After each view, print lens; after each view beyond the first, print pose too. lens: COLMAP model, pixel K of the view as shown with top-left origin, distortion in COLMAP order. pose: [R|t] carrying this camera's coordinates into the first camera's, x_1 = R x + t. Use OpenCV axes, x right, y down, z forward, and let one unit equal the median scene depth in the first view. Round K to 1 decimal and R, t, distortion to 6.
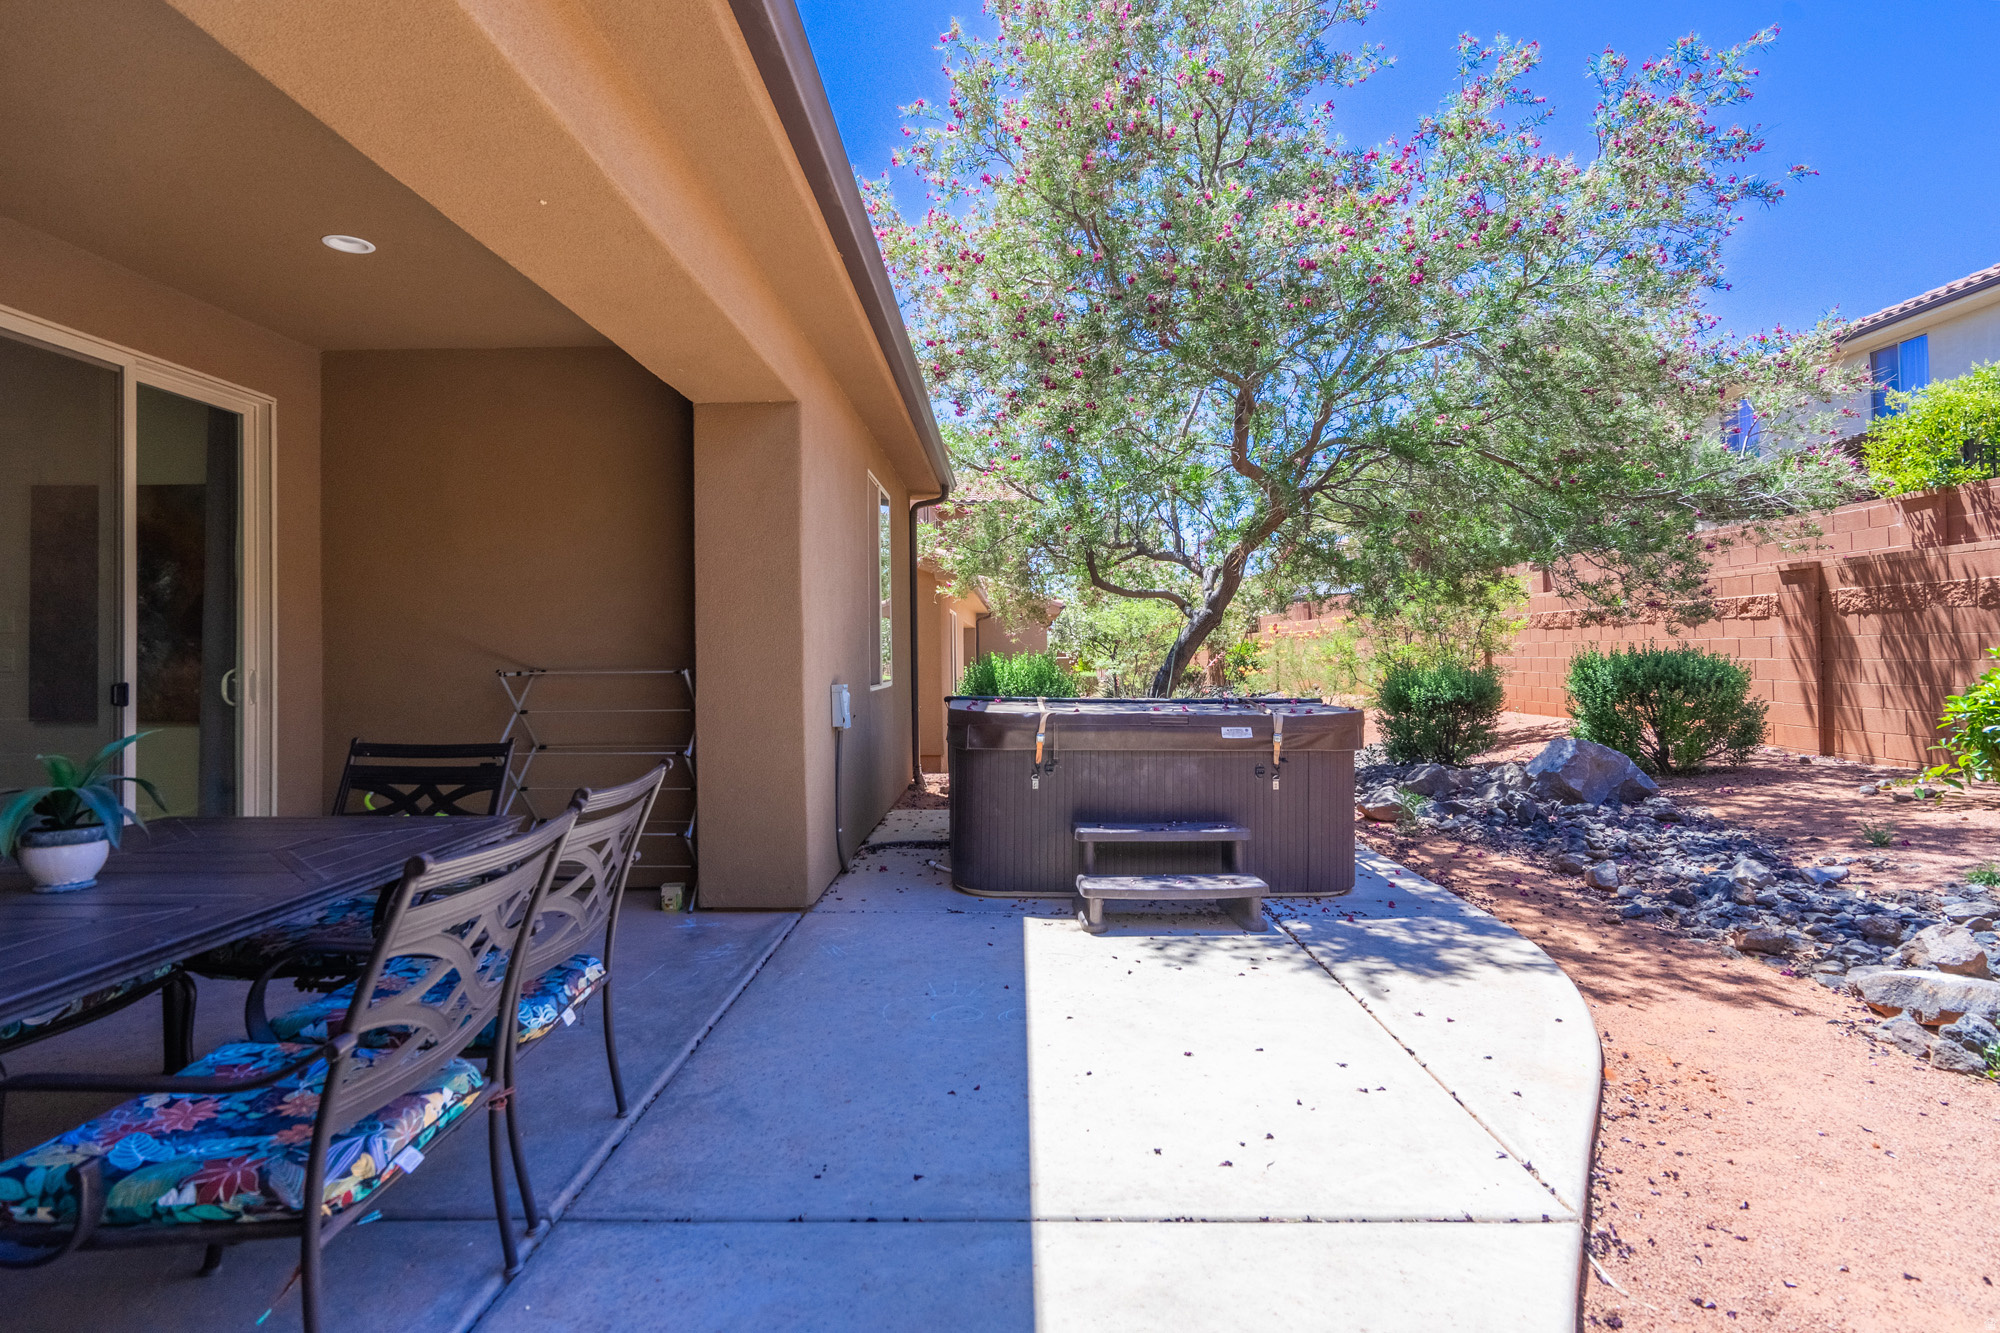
lens RADIAL K [[959.8, 0, 976.0], [0, 959.8, 615.7], [0, 0, 1]] dist [0.006051, -0.000555]
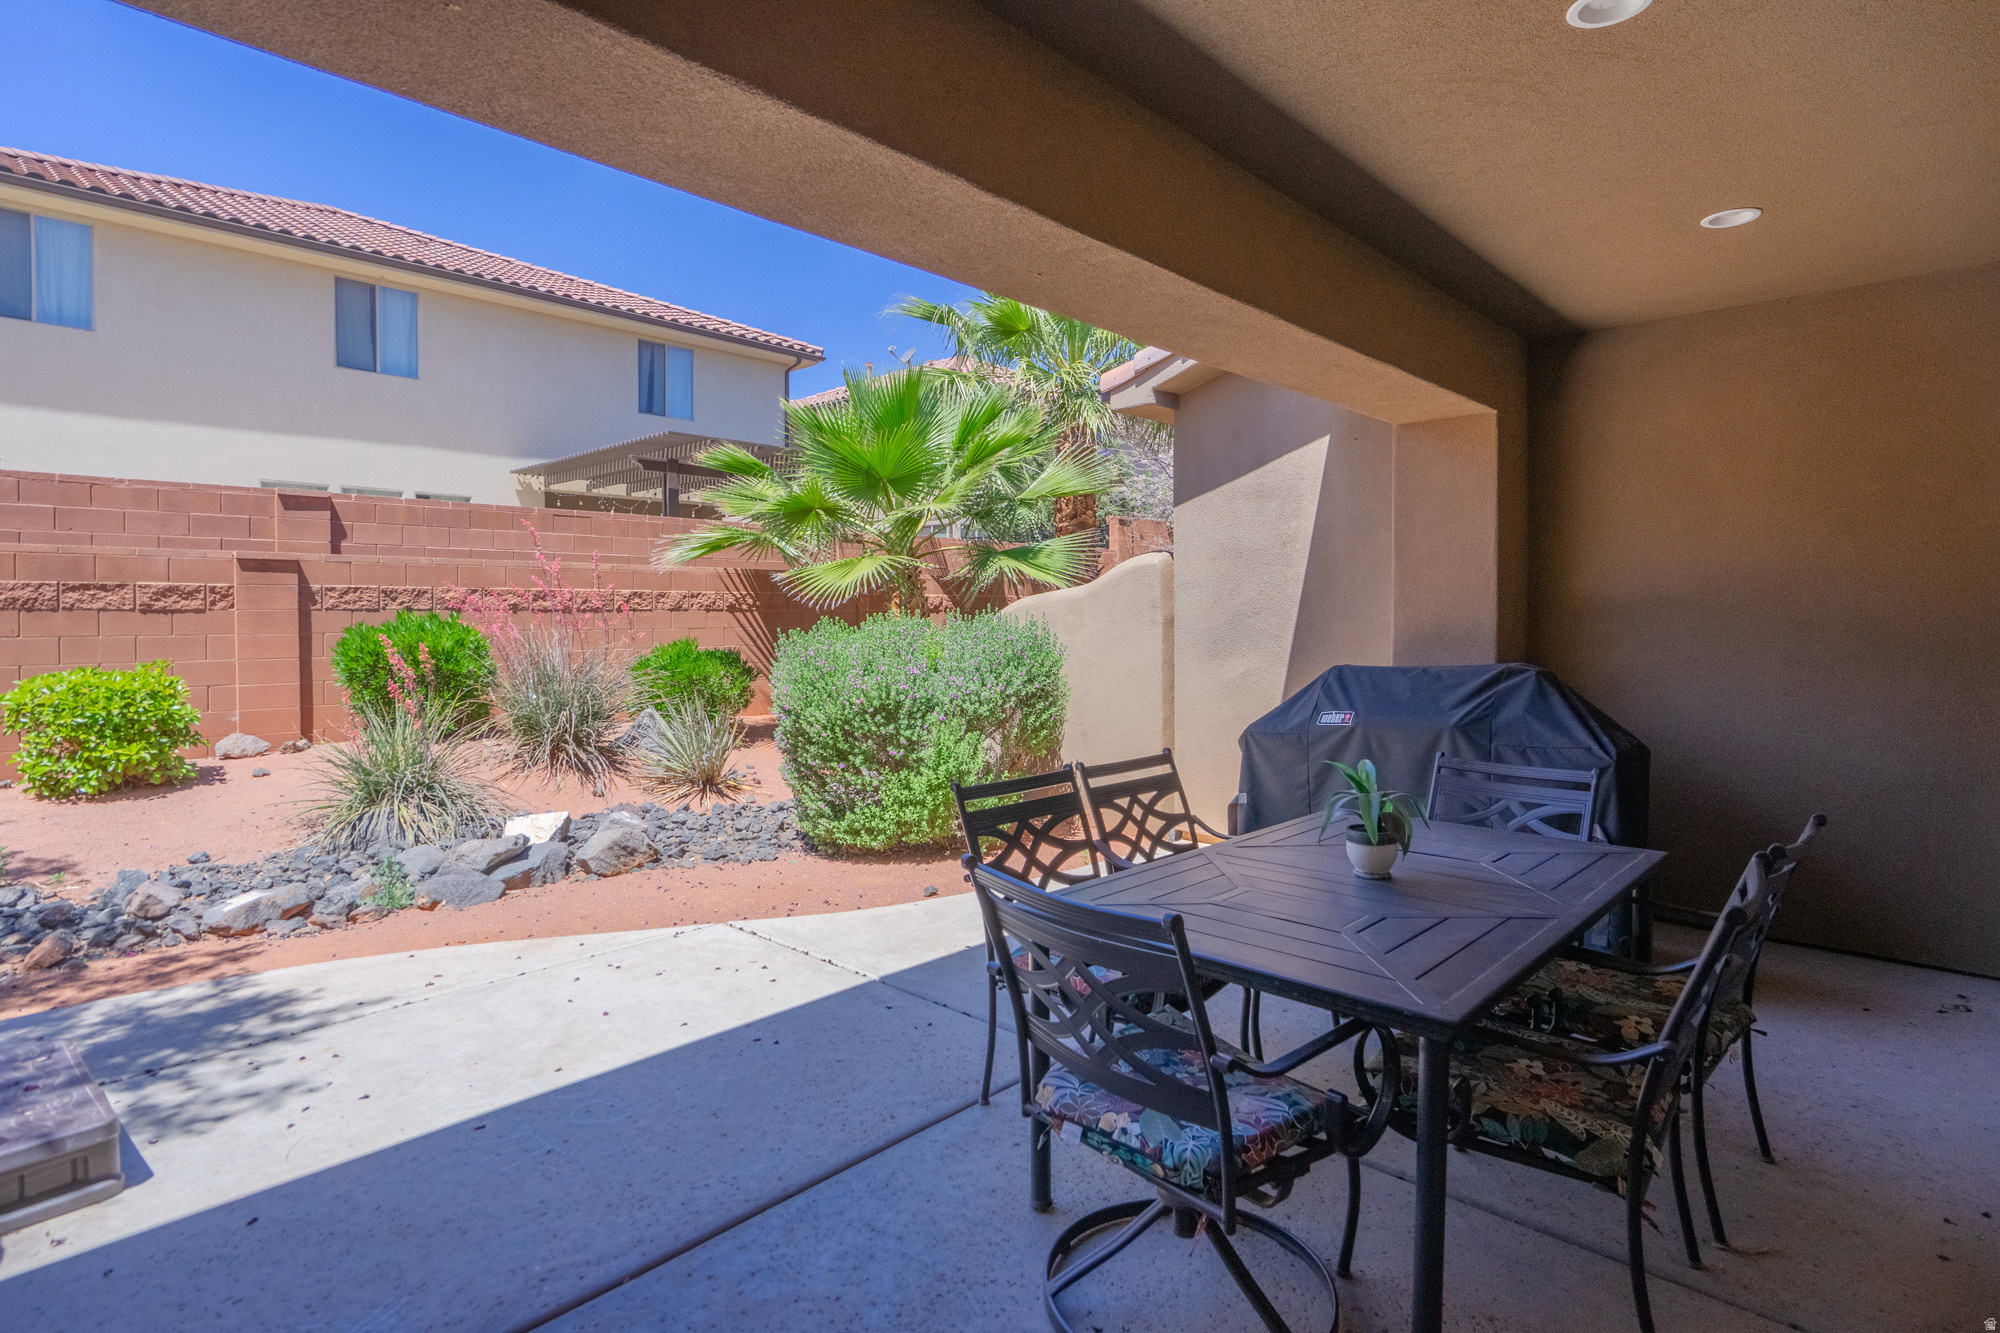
lens RADIAL K [[1042.3, 0, 1115.9], [0, 1042.3, 635.8], [0, 0, 1]] dist [0.006576, -0.000490]
pose [[-0.786400, -0.007112, 0.617677, -0.809319], [-0.016285, 0.999825, -0.009221, -0.015765], [-0.617503, -0.017310, -0.786378, 1.203480]]
